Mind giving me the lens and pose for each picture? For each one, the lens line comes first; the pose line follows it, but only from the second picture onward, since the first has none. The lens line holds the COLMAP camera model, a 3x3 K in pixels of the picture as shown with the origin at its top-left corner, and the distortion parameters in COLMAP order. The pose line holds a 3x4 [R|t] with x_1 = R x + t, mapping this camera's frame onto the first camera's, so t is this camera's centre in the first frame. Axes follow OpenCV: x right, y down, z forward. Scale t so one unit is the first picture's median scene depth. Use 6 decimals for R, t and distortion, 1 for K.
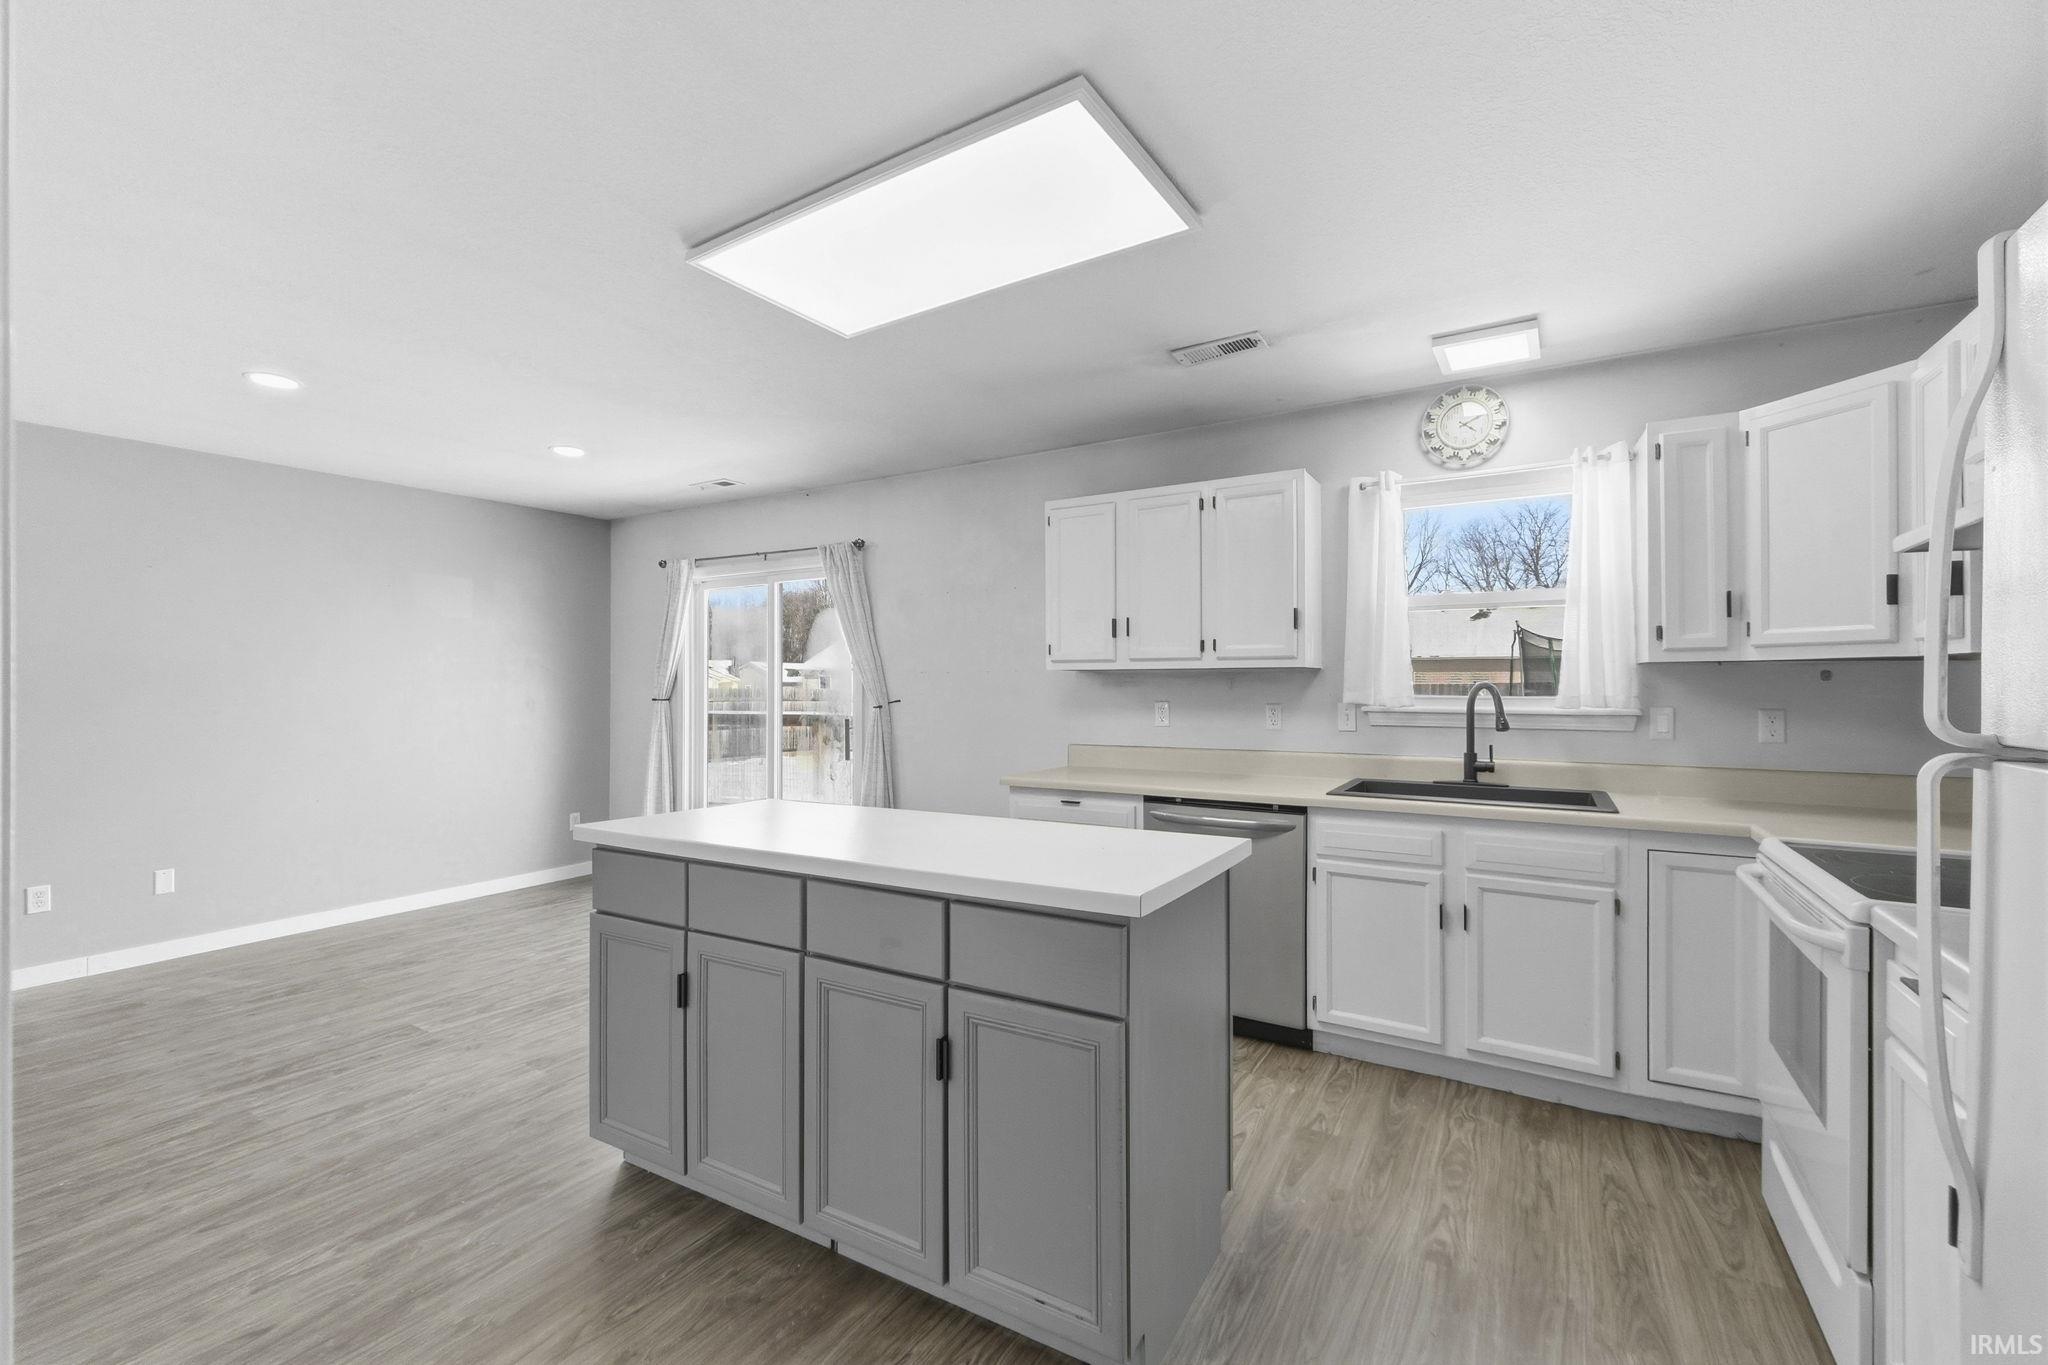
lens RADIAL K [[868.1, 0, 1014.4], [0, 868.1, 677.5], [0, 0, 1]] dist [0.001279, 0.000082]
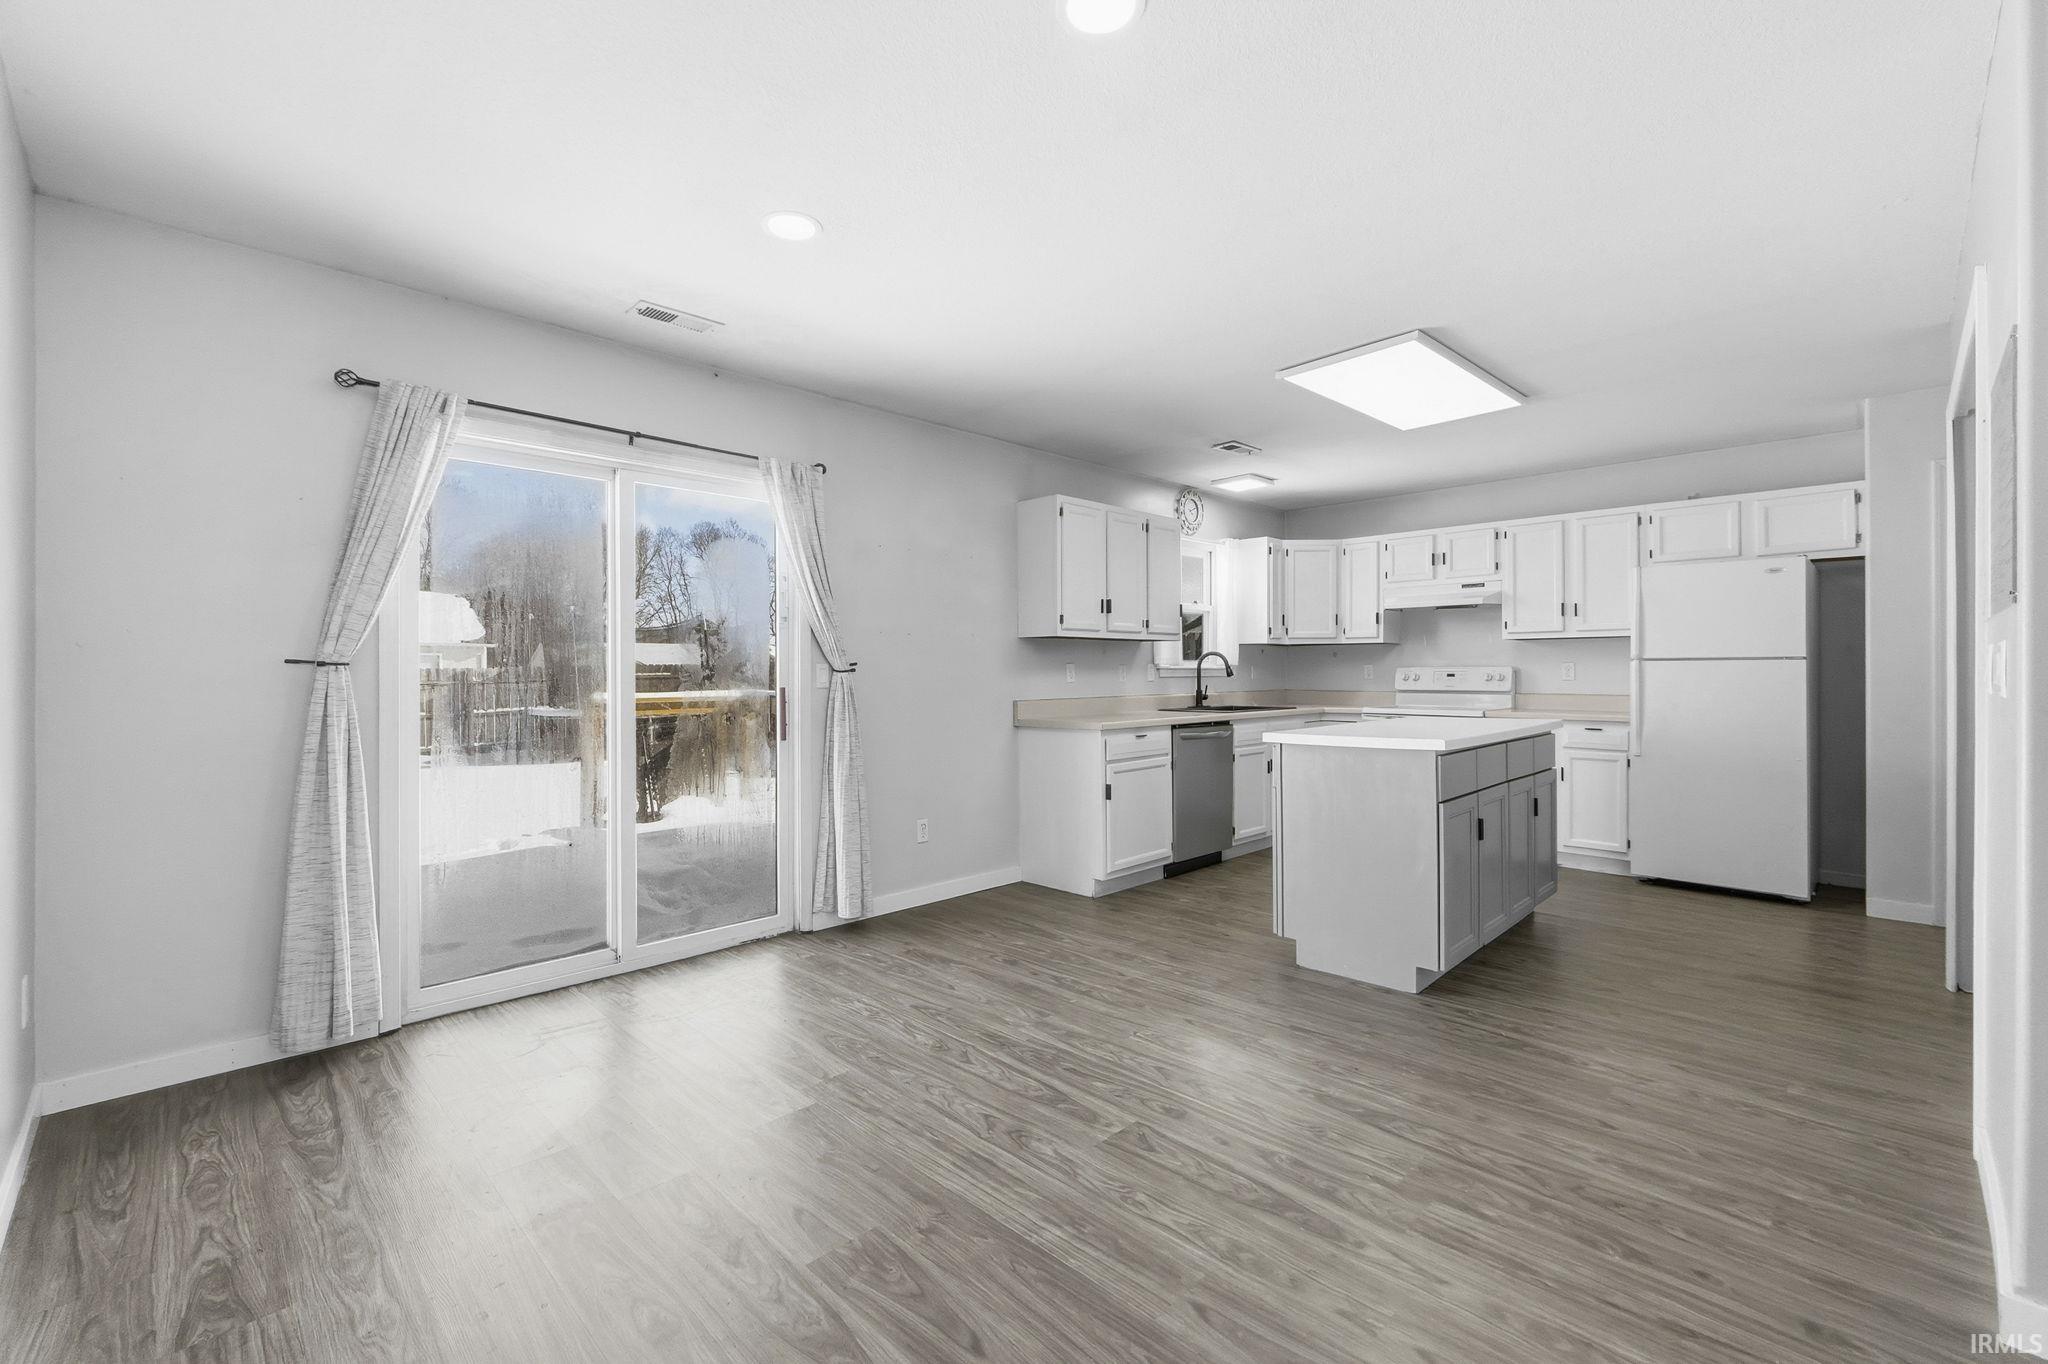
lens RADIAL K [[874.0, 0, 1019.3], [0, 874.0, 669.8], [0, 0, 1]] dist [0.002237, 0.000114]
pose [[0.237809, 0.004272, 0.971303, -1.364007], [-0.005301, 0.999981, -0.003100, 0.050690], [-0.971298, -0.004412, 0.237827, 0.919912]]
